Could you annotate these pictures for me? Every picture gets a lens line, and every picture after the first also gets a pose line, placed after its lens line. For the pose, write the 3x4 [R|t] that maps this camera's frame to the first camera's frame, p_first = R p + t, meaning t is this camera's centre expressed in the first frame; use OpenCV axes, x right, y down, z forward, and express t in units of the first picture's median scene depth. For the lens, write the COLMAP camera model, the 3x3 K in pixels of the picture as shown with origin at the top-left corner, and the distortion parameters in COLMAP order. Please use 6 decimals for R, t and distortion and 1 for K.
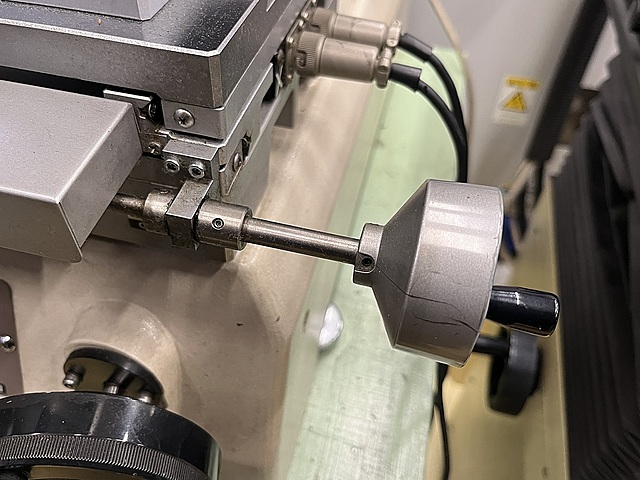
lens RADIAL K [[557.2, 0, 320.0], [0, 557.2, 240.0], [0, 0, 1]] dist [-0.013321, -0.010489]
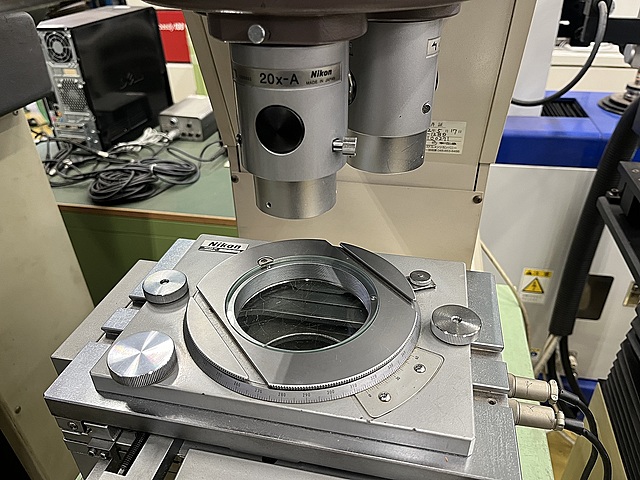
lens RADIAL K [[486.9, 0, 320.0], [0, 486.9, 240.0], [0, 0, 1]] dist [0.035813, -0.067591]
pose [[0.998090, -0.059578, -0.016320, -0.495597], [0.053697, 0.967382, -0.247564, -0.479728], [0.030537, 0.246215, 0.968734, -0.511598]]
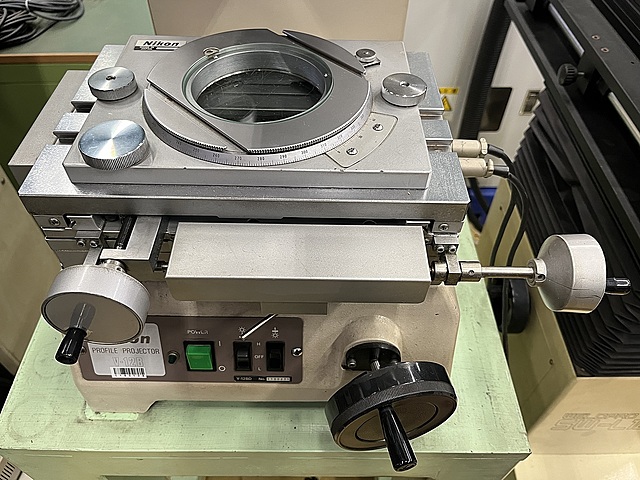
lens RADIAL K [[486.9, 0, 320.0], [0, 486.9, 240.0], [0, 0, 1]] dist [0.035813, -0.067591]
pose [[0.973135, -0.189872, 0.130221, -0.679140], [0.183438, 0.981208, 0.059852, -0.260670], [-0.139138, -0.034357, 0.989677, -0.570480]]
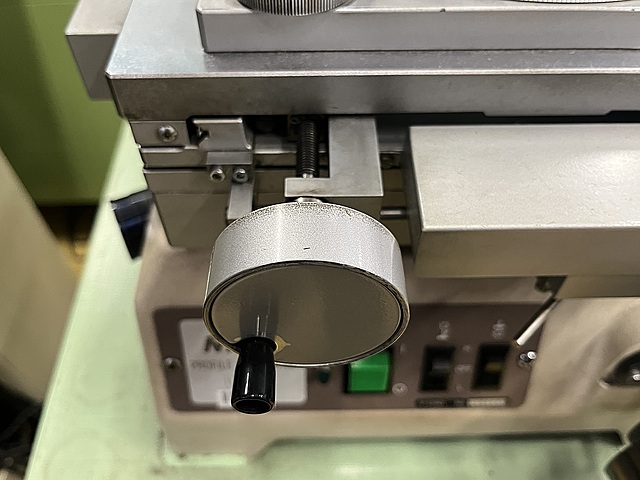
lens RADIAL K [[557.2, 0, 320.0], [0, 557.2, 240.0], [0, 0, 1]] dist [-0.013321, -0.010489]
pose [[0.967043, -0.224243, 0.120593, -1.111650], [0.212153, 0.971545, 0.105319, -0.253490], [-0.140779, -0.076264, 0.987099, 0.015766]]
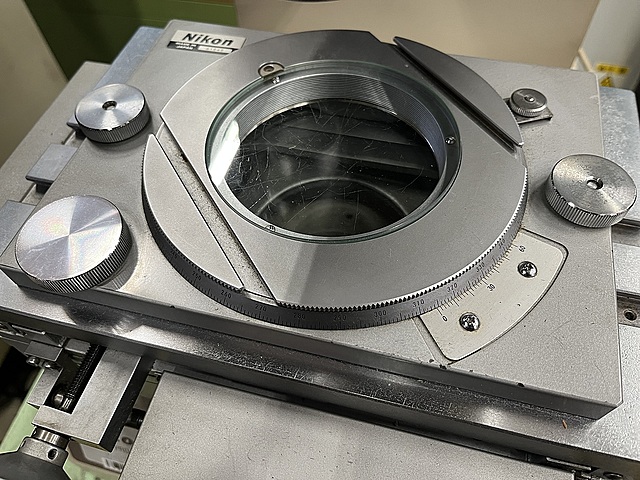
lens RADIAL K [[486.9, 0, 320.0], [0, 486.9, 240.0], [0, 0, 1]] dist [0.035813, -0.067591]
pose [[0.996450, -0.028362, -0.079261, -0.537587], [0.041335, 0.985060, 0.167179, -0.638493], [0.073335, -0.169861, 0.982735, 0.025482]]
